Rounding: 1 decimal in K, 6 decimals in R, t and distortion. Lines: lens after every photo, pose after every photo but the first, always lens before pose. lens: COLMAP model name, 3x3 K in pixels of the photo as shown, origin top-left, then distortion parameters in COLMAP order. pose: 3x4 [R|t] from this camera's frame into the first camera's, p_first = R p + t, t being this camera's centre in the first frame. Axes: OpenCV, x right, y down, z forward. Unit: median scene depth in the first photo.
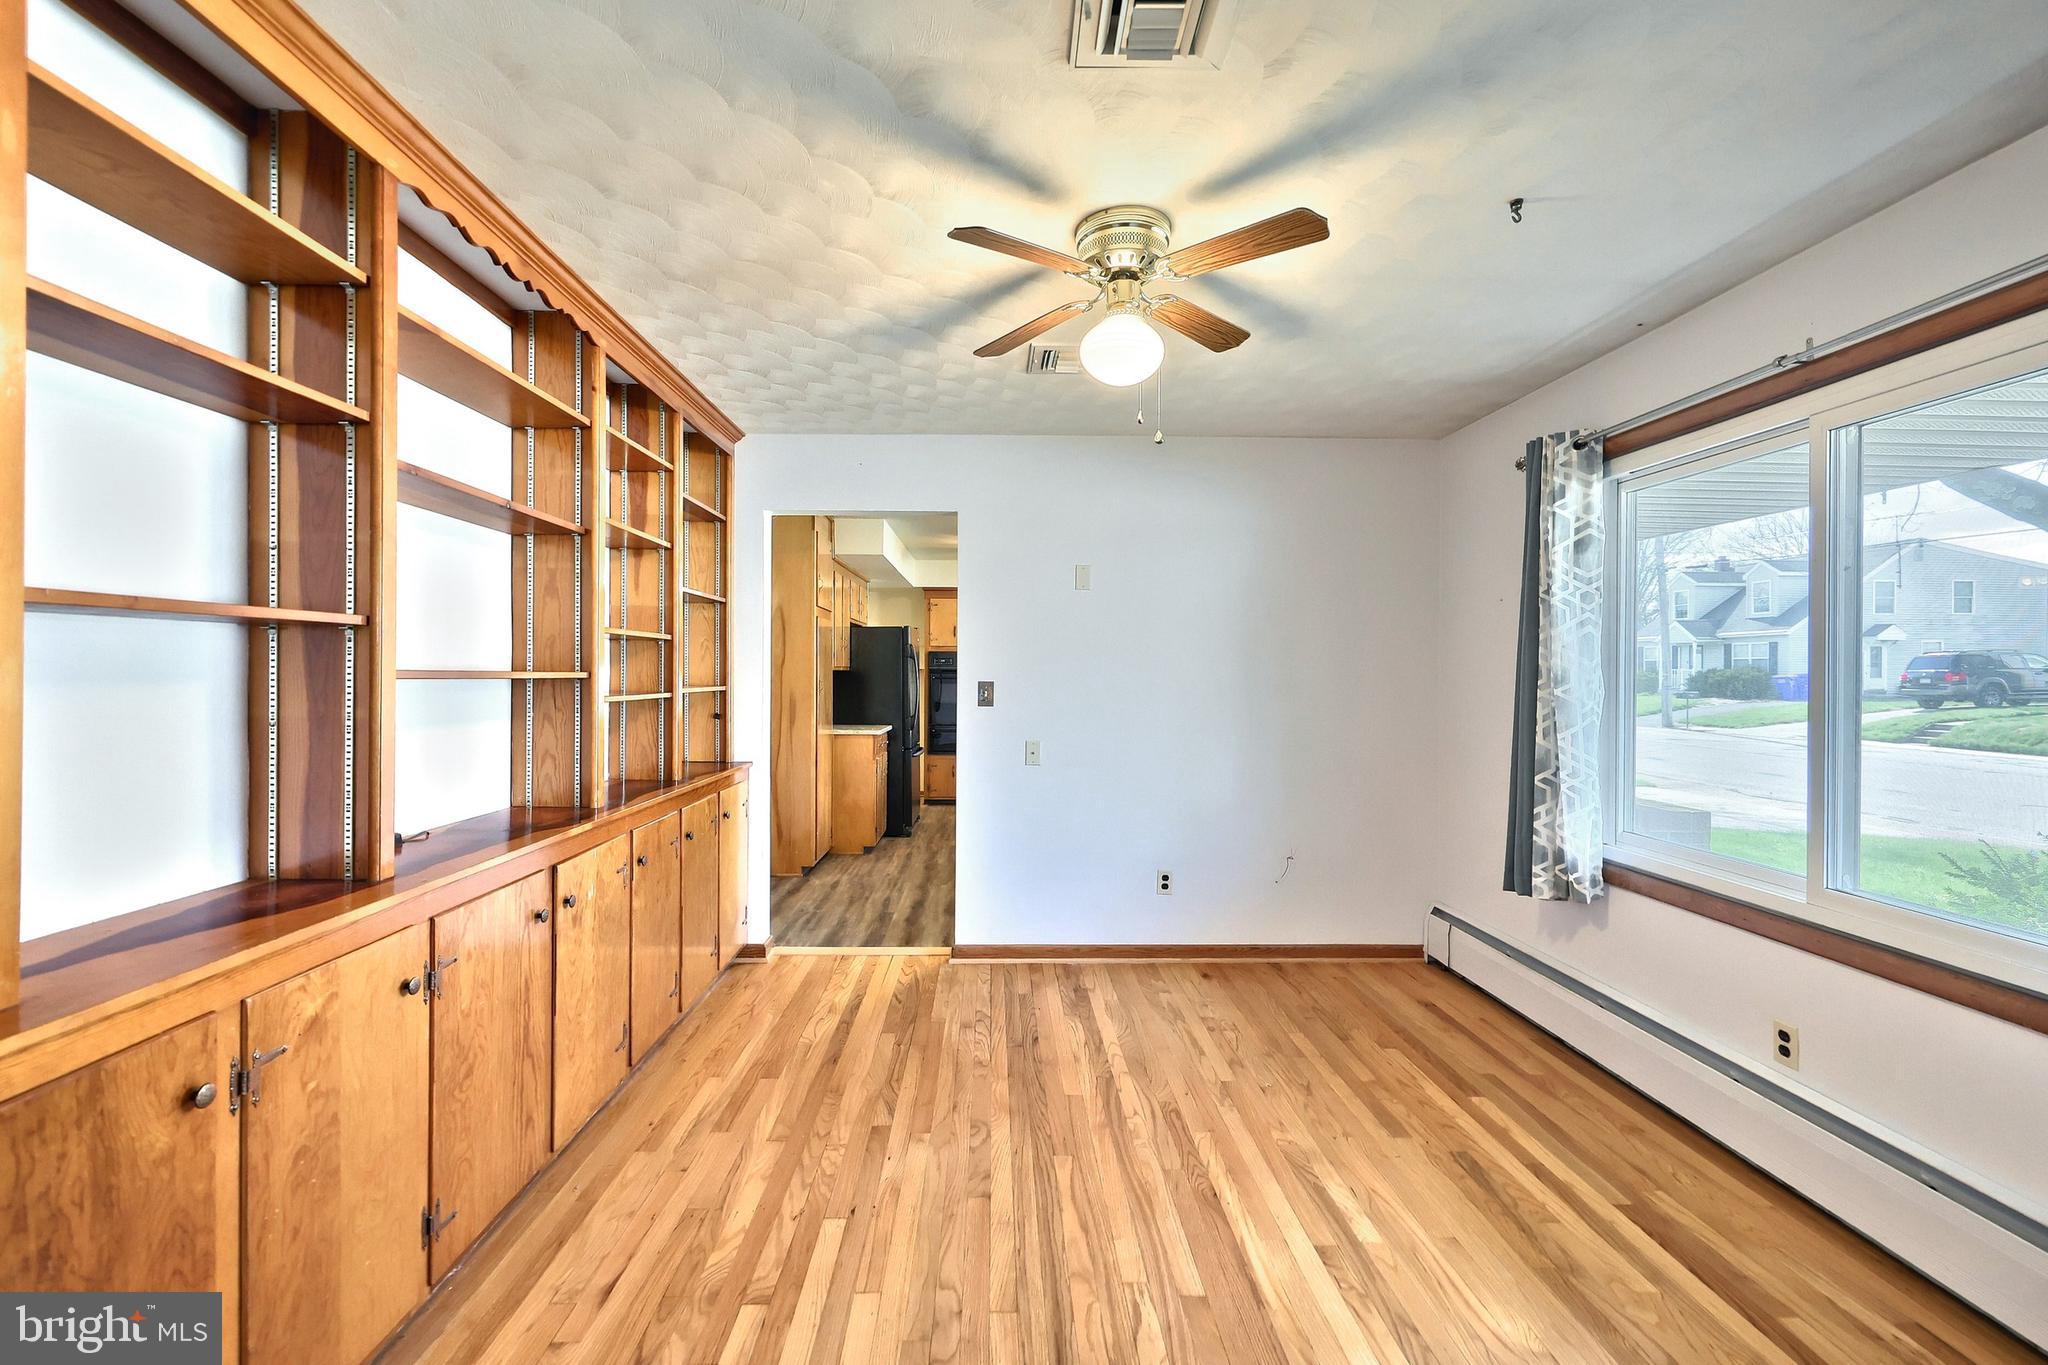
lens RADIAL K [[821.8, 0, 1019.4], [0, 821.8, 685.7], [0, 0, 1]] dist [-0.000954, -0.000266]
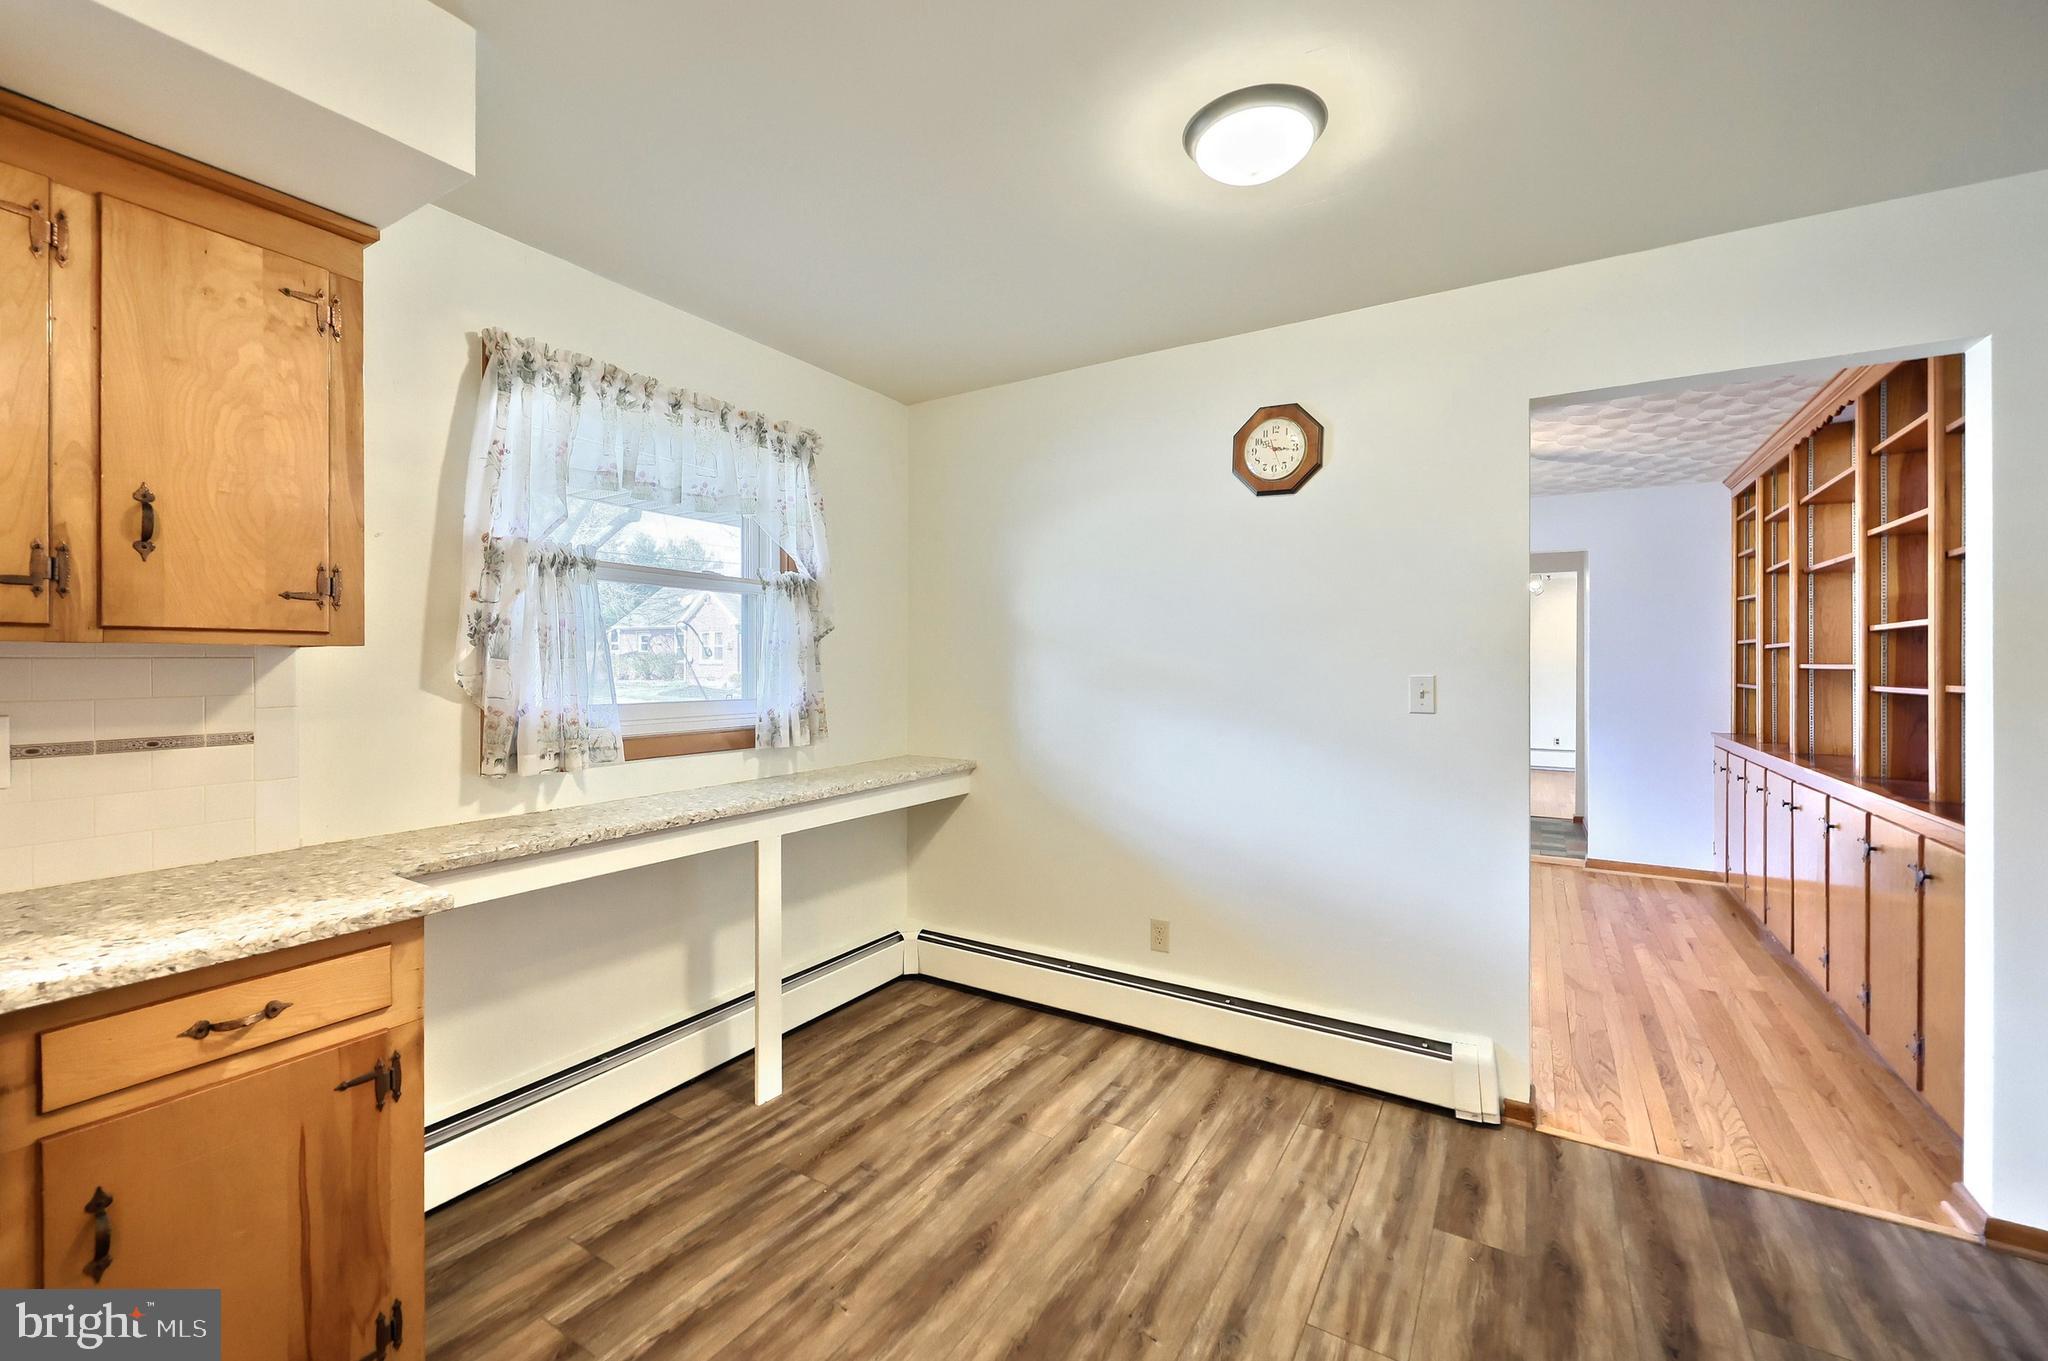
lens RADIAL K [[815.1, 0, 1016.0], [0, 815.1, 663.9], [0, 0, 1]] dist [-0.009984, -0.000023]
pose [[-0.828687, -0.007551, 0.559661, -0.011576], [0.001622, 0.999872, 0.015892, -0.002947], [-0.559710, 0.014078, -0.828569, 0.209090]]
